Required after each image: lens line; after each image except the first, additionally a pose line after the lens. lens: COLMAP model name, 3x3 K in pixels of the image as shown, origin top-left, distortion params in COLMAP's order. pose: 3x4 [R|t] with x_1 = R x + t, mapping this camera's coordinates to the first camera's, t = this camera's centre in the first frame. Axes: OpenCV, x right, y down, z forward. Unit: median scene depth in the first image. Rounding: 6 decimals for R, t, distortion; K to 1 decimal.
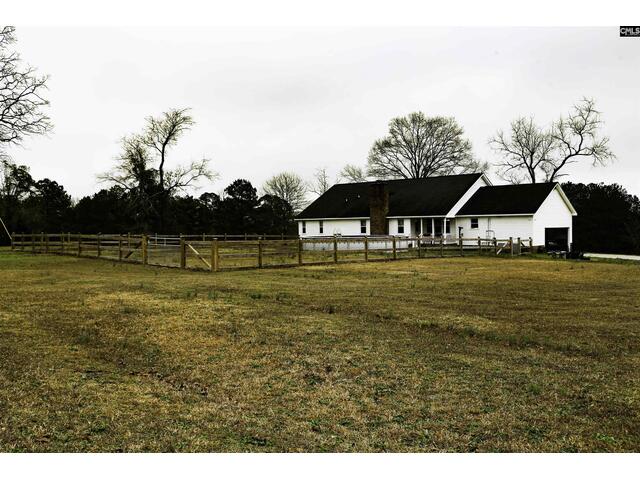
lens RADIAL K [[574.8, 0, 316.1], [0, 574.8, 241.3], [0, 0, 1]] dist [0.011687, 0.044191]
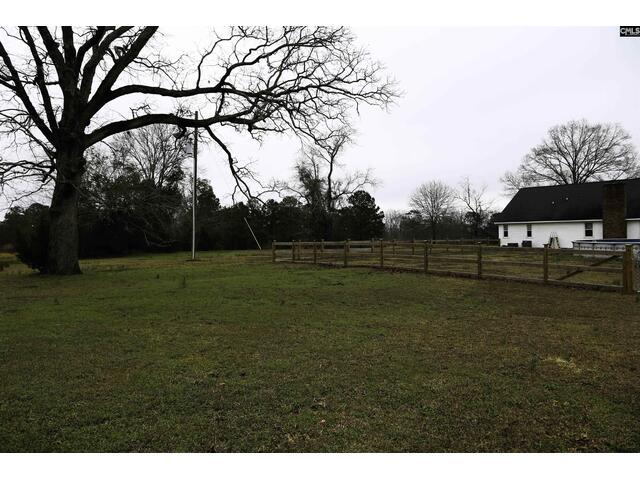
lens RADIAL K [[444.3, 0, 319.9], [0, 444.3, 242.5], [0, 0, 1]] dist [-0.102965, 0.062477]
pose [[0.994110, -0.007820, -0.108098, -0.275246], [0.007891, 0.999969, 0.000237, -0.007905], [0.108093, -0.001089, 0.994140, 0.244213]]
